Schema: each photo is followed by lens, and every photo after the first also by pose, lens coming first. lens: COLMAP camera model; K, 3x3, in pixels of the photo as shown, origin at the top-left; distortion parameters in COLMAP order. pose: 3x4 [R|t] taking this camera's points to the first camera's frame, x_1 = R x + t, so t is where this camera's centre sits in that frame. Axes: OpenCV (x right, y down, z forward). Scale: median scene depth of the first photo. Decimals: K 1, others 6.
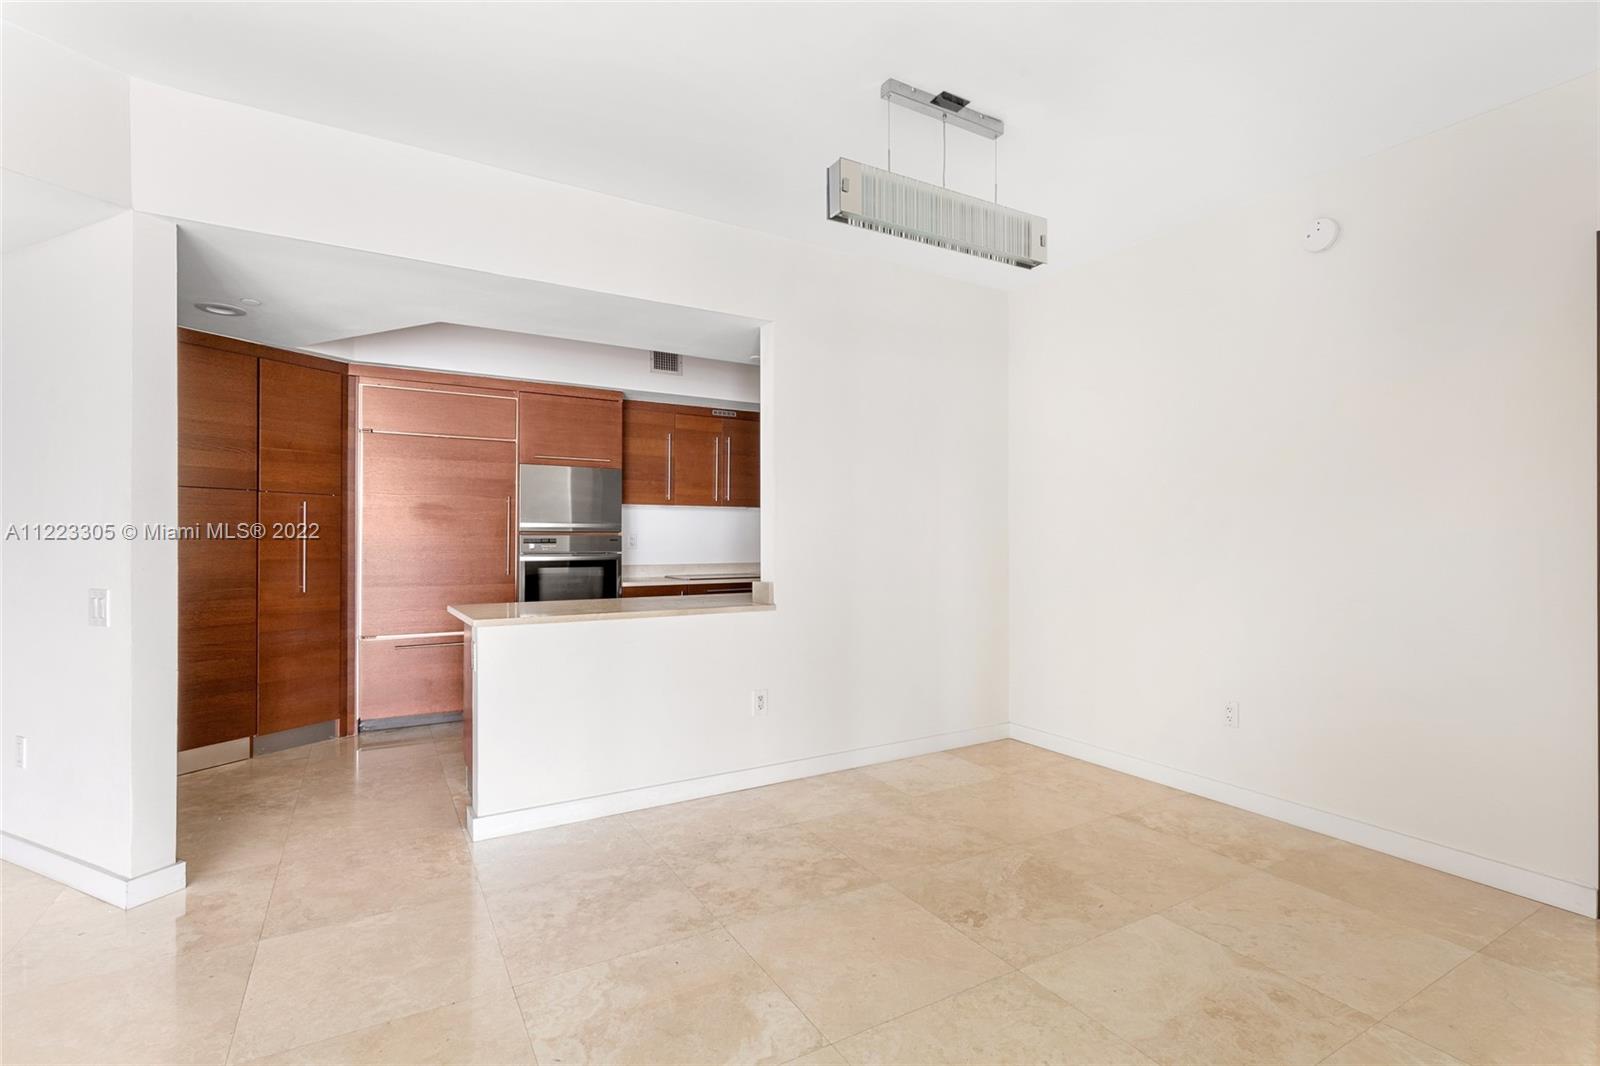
lens RADIAL K [[755.9, 0, 804.2], [0, 755.9, 538.3], [0, 0, 1]] dist [0.000171, 0.000089]
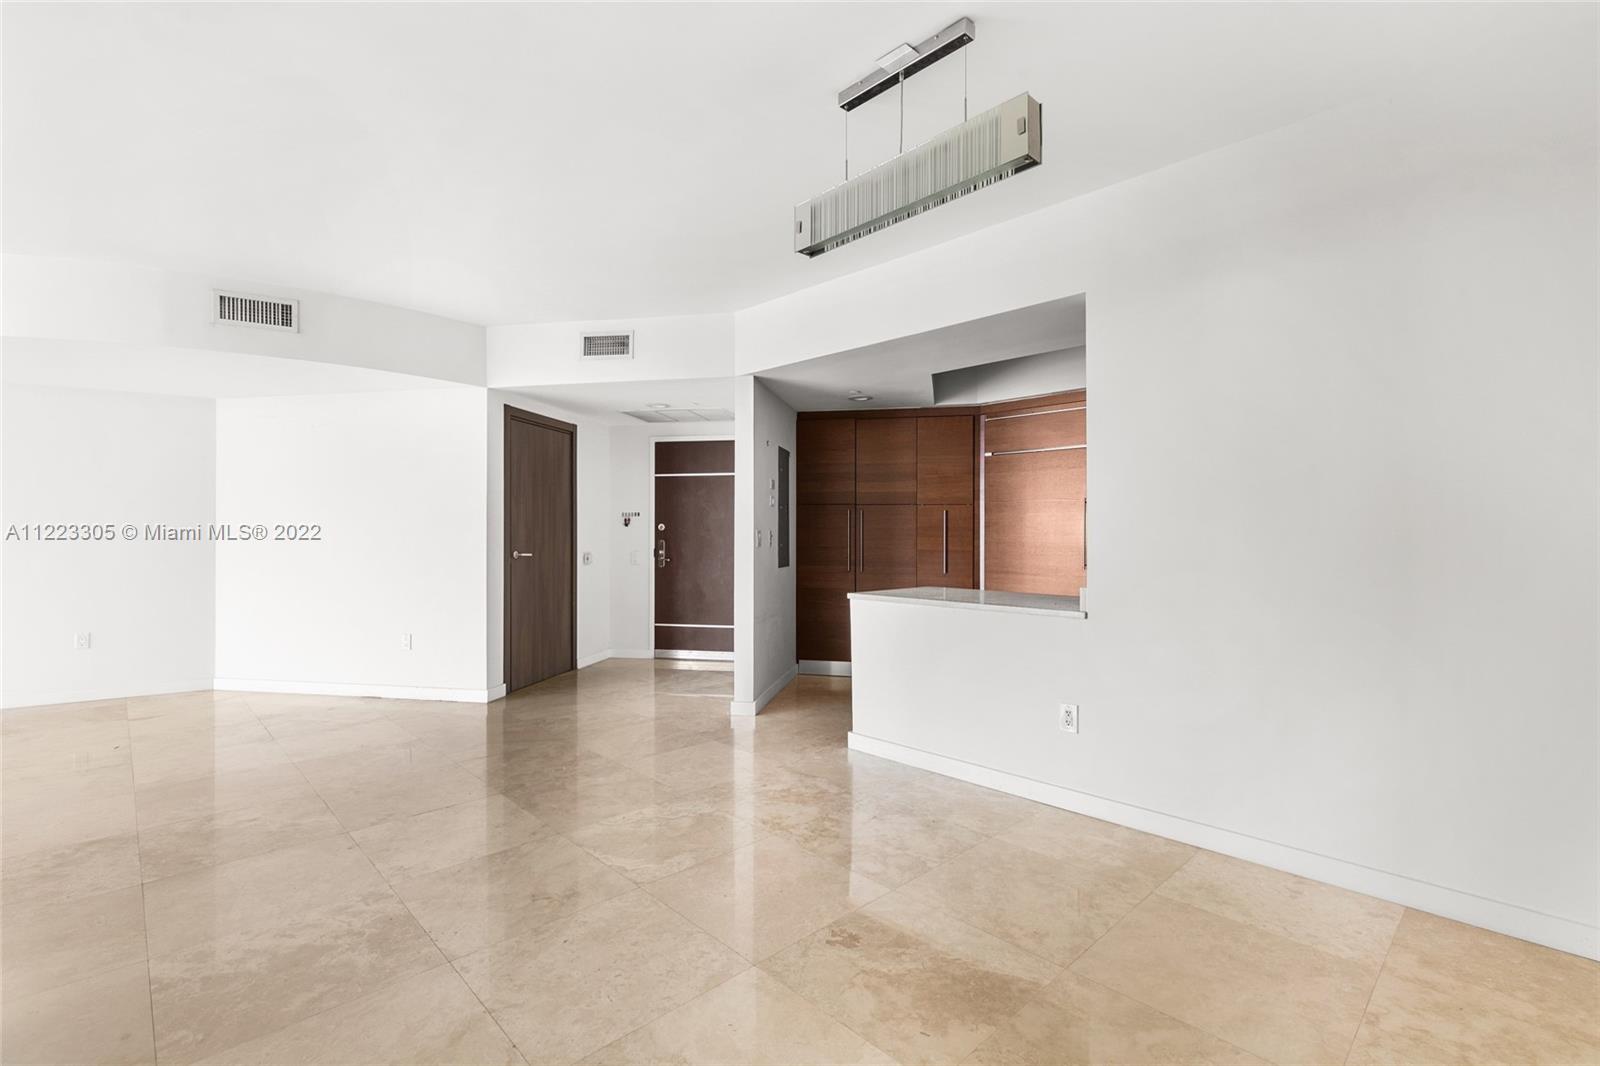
lens RADIAL K [[724.2, 0, 795.3], [0, 724.2, 532.5], [0, 0, 1]] dist [0.009872, 0.000994]
pose [[0.222537, -0.002907, -0.974920, 0.790278], [-0.001399, 0.999994, -0.003301, -0.002565], [0.974923, 0.002099, 0.222532, 0.531677]]
